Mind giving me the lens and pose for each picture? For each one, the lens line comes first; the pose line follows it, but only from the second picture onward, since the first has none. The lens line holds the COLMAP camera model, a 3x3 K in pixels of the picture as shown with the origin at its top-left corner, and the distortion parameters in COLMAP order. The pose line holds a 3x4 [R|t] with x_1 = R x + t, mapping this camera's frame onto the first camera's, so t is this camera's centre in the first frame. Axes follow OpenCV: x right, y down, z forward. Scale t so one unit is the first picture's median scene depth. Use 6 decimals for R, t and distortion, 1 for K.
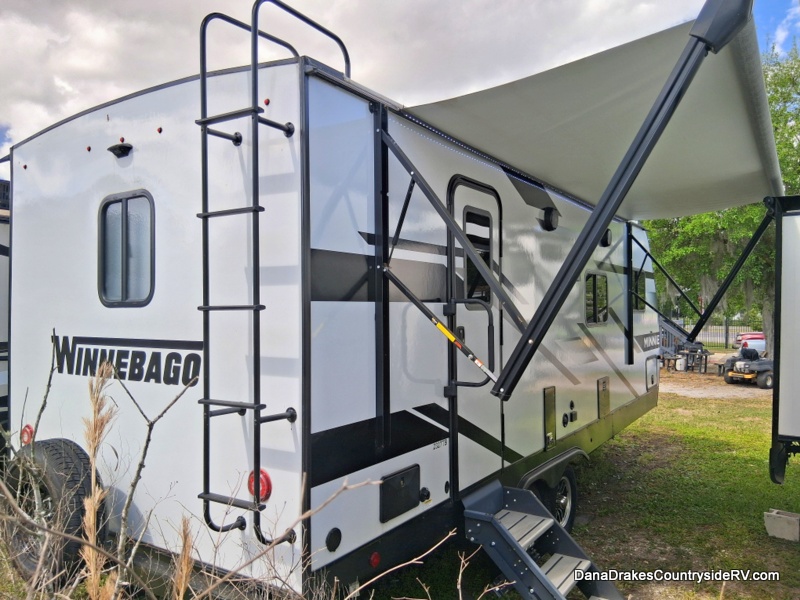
lens RADIAL K [[625.4, 0, 400.0], [0, 625.4, 300.0], [0, 0, 1]] dist [0.012717, -0.001520]
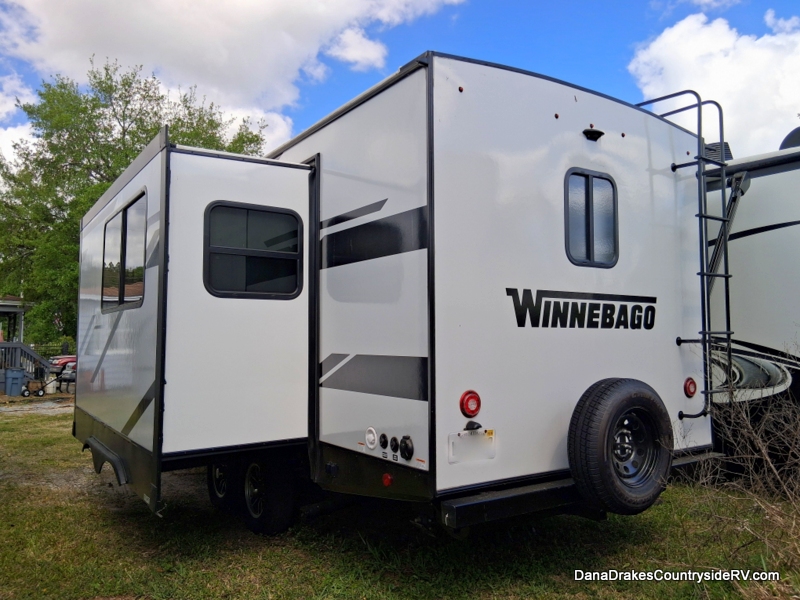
lens RADIAL K [[625.4, 0, 400.0], [0, 625.4, 300.0], [0, 0, 1]] dist [0.012717, -0.001520]
pose [[0.388455, 0.060253, 0.919496, -1.675477], [-0.017179, 0.998160, -0.058150, 0.149876], [-0.921308, 0.006793, 0.388775, 0.888348]]
